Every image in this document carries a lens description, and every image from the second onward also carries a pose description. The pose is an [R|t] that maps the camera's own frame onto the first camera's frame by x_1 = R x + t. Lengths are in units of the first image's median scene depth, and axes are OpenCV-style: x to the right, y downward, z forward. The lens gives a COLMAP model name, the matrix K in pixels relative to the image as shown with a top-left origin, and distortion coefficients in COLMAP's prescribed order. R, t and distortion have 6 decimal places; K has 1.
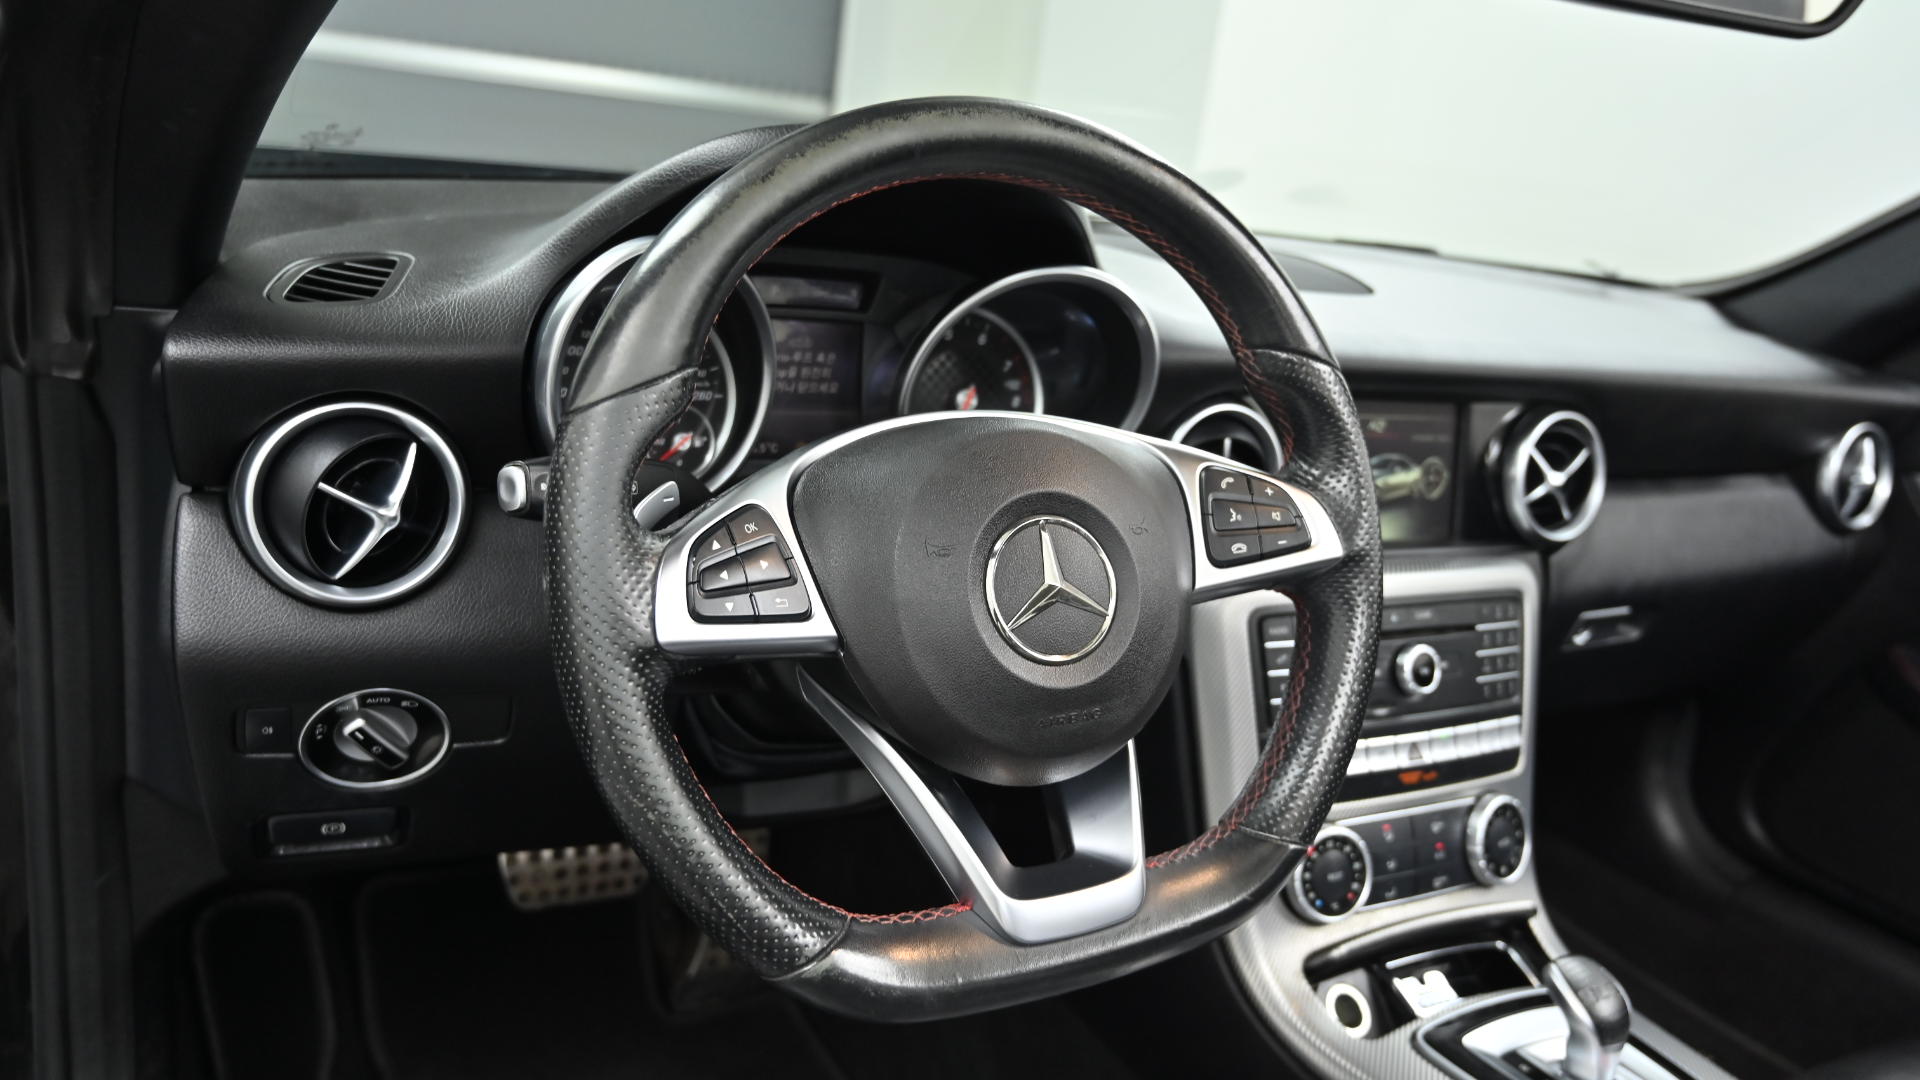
lens RADIAL K [[1363.5, 0, 960.0], [0, 1363.5, 540.0], [0, 0, 1]] dist [0.006980, 0.001723]
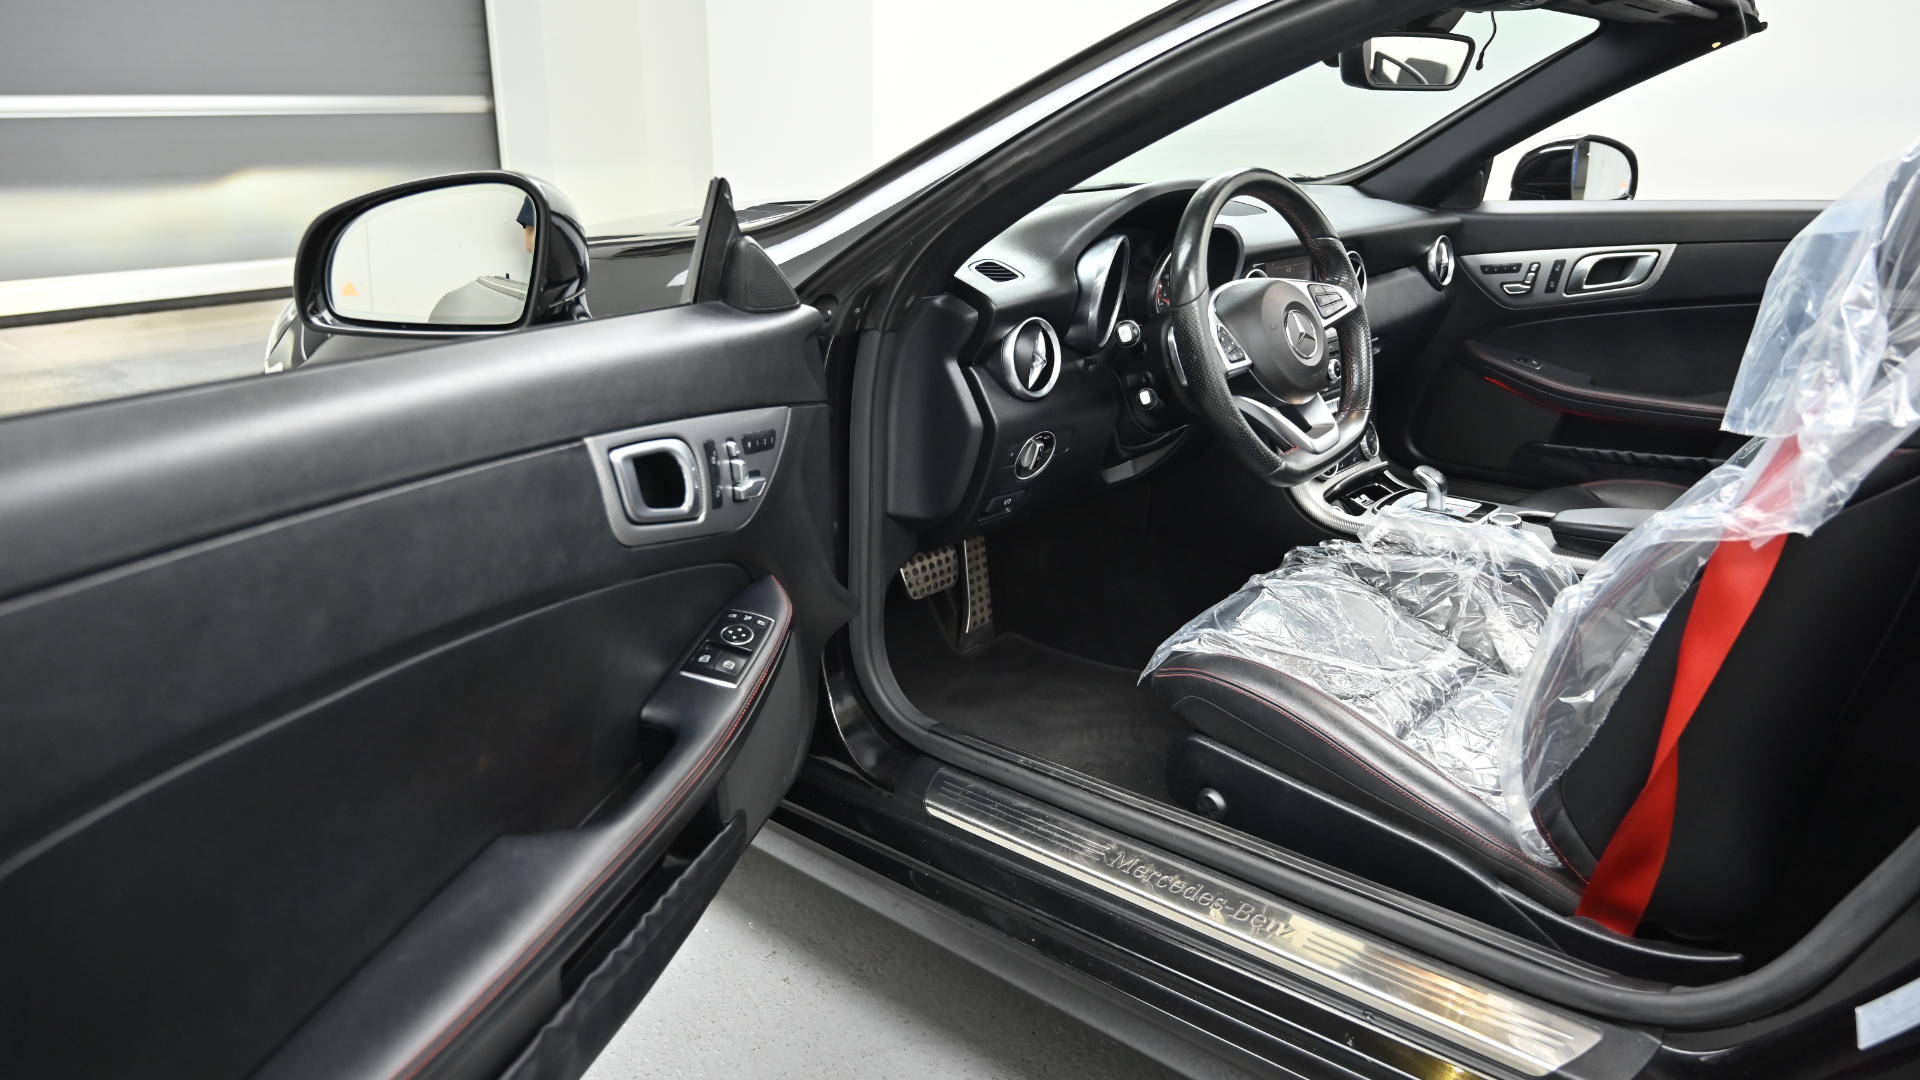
lens RADIAL K [[1277.7, 0, 960.0], [0, 1277.7, 540.0], [0, 0, 1]] dist [0.000976, -0.000328]
pose [[0.926717, -0.224176, 0.301565, -0.971682], [0.201787, 0.973905, 0.103880, 0.023061], [-0.316983, -0.035416, 0.947770, -0.866636]]
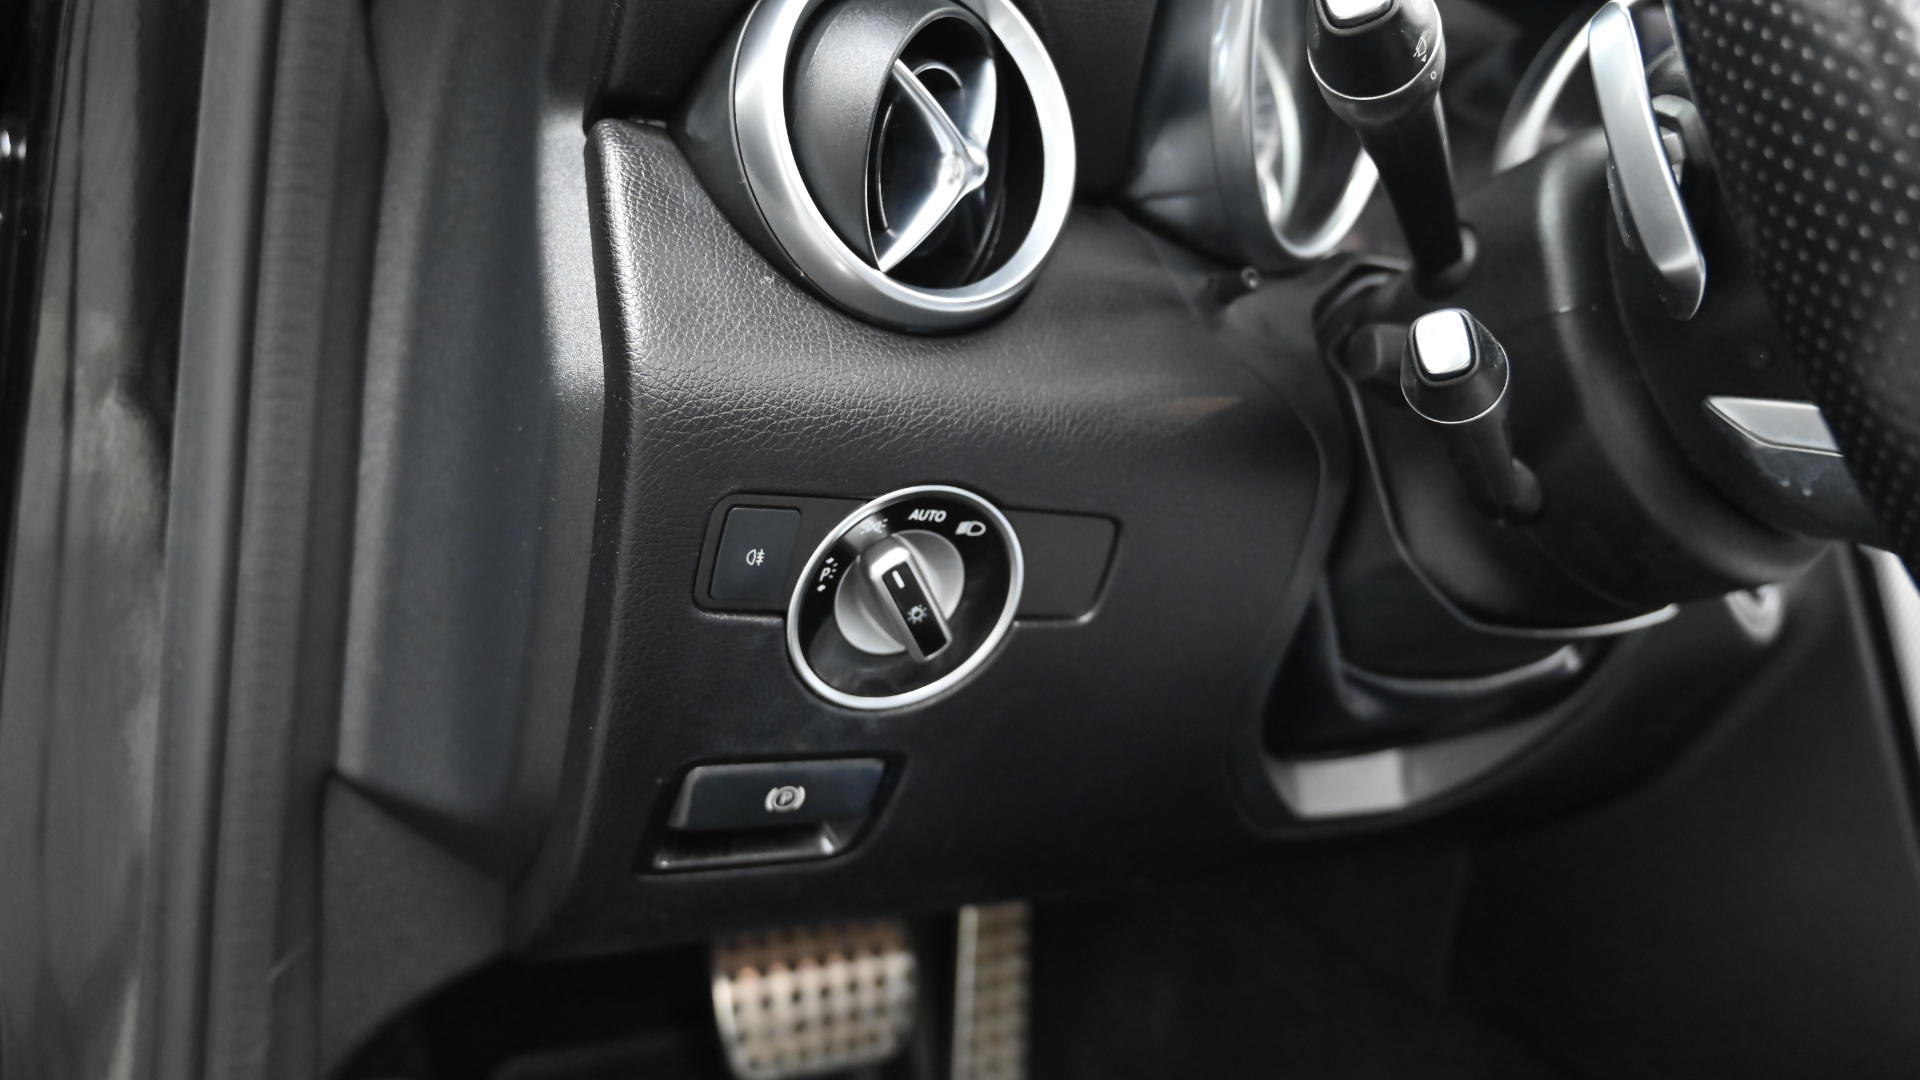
lens RADIAL K [[1337.5, 0, 960.0], [0, 1337.5, 540.0], [0, 0, 1]] dist [-0.002890, -0.000068]
pose [[0.991622, -0.041914, 0.122185, -0.359085], [0.064637, 0.979960, -0.188415, 0.171536], [-0.111839, 0.194734, 0.974459, 0.357732]]
